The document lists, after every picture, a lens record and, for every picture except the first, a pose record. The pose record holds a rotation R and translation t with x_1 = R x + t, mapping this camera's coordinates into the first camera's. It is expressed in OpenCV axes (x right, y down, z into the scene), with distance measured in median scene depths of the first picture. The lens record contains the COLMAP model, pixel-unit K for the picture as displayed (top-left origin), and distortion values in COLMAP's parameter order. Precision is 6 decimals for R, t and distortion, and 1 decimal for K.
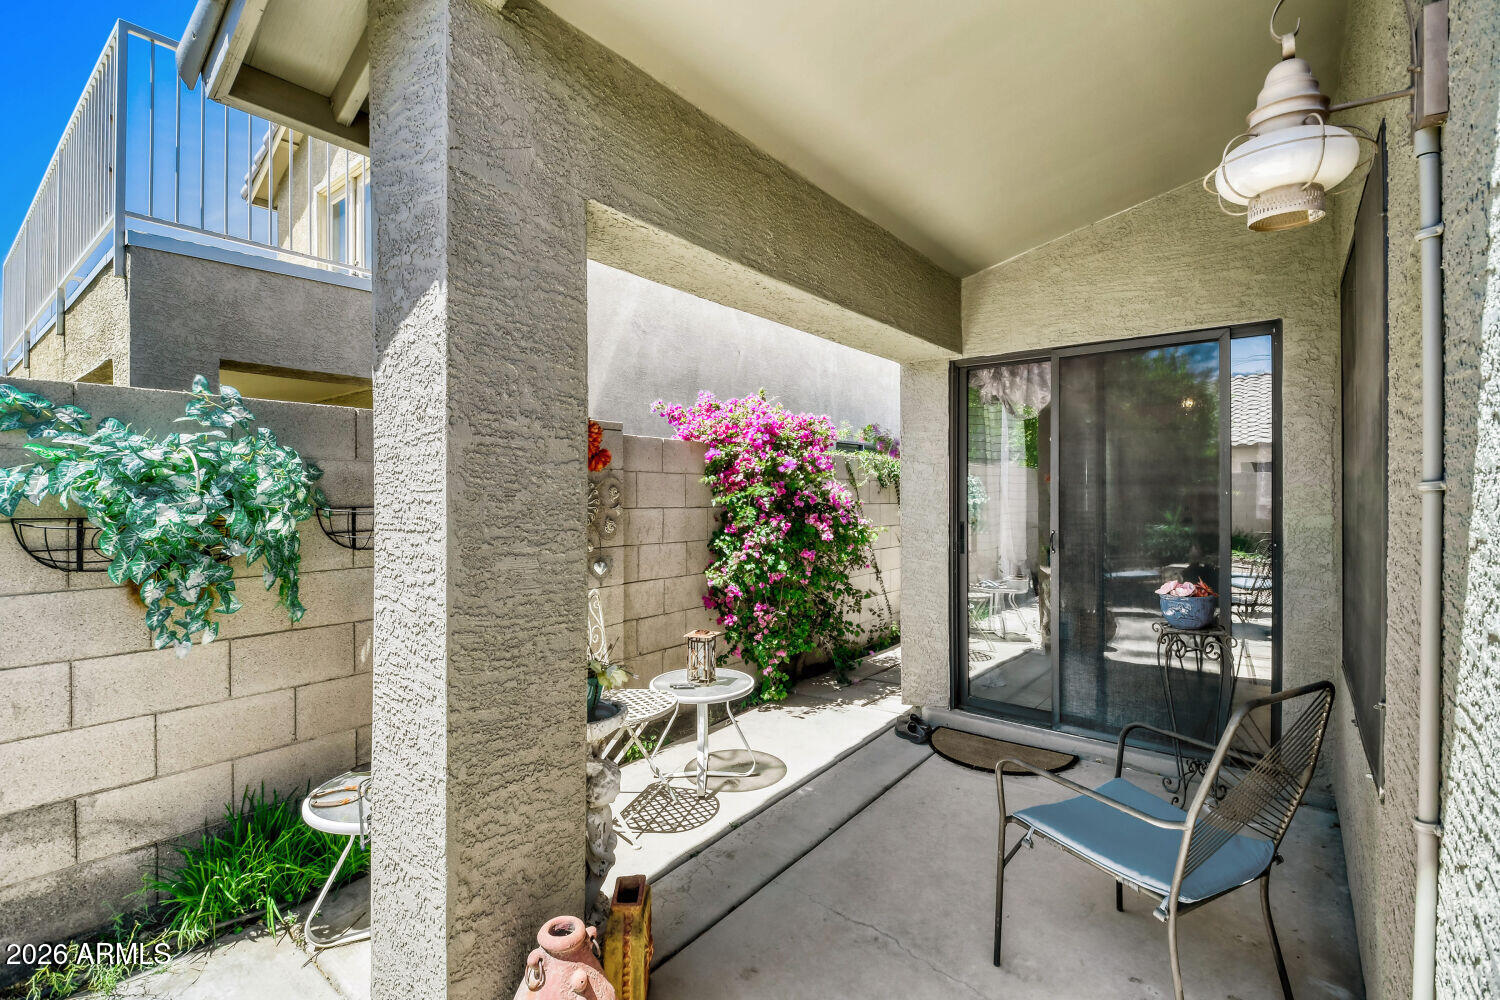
lens RADIAL K [[676.4, 0, 749.9], [0, 676.4, 491.6], [0, 0, 1]] dist [0.001490, 0.000294]
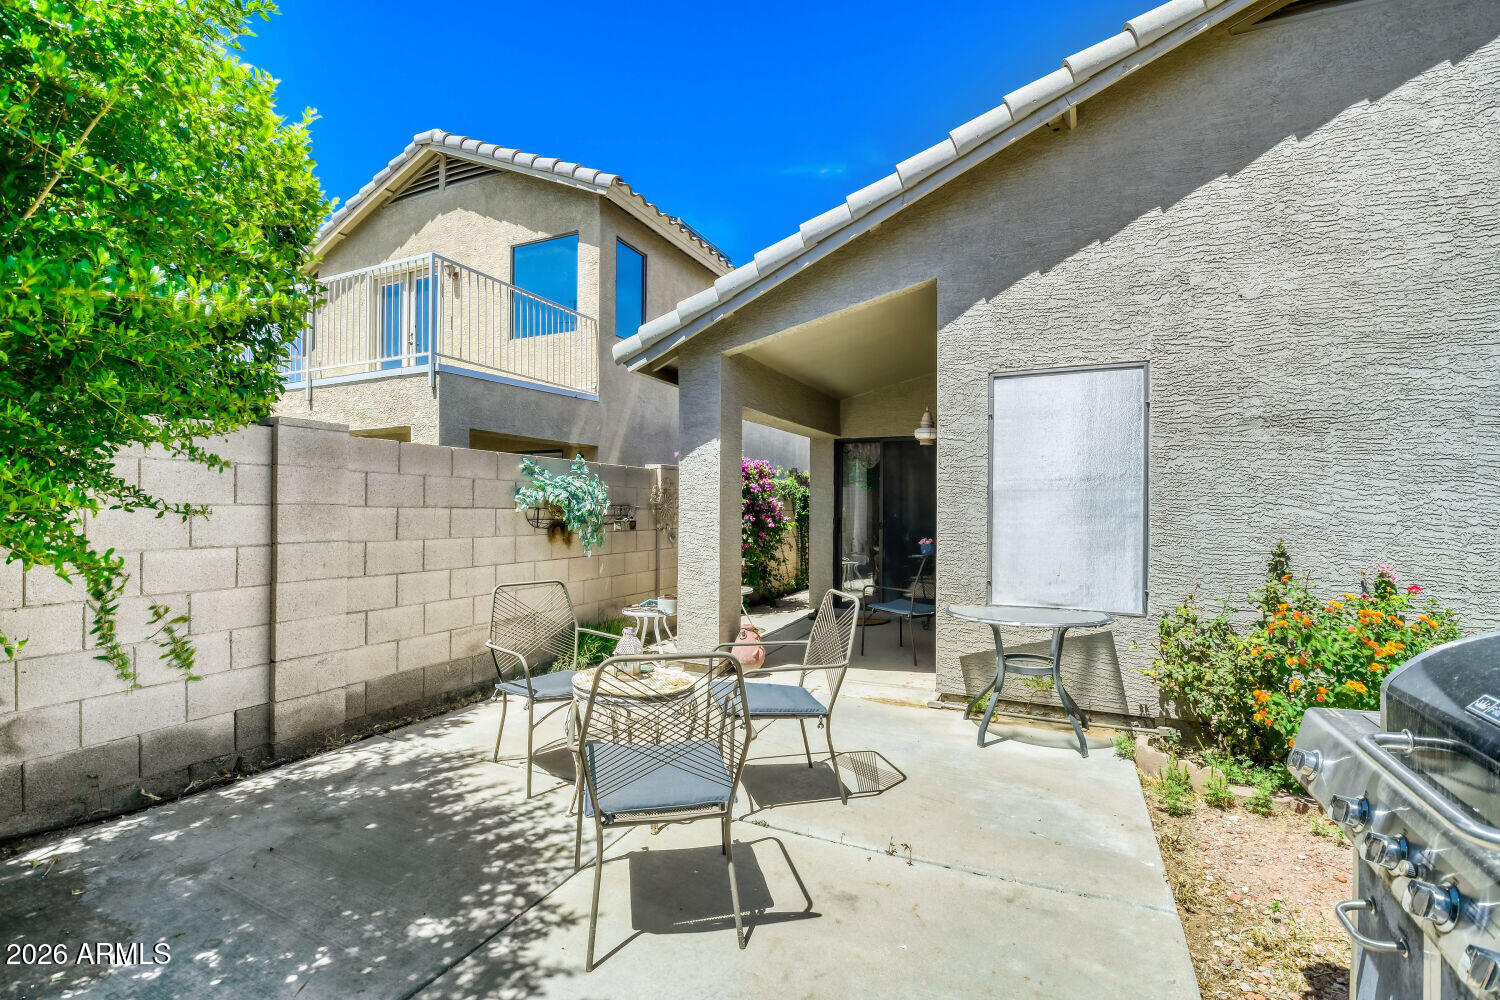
lens RADIAL K [[676.4, 0, 749.4], [0, 676.4, 506.4], [0, 0, 1]] dist [0.001490, 0.000294]
pose [[0.973817, 0.008316, 0.227181, -0.415427], [-0.008477, 0.999964, -0.000266, 0.014778], [-0.227175, -0.001667, 0.973852, -0.929331]]
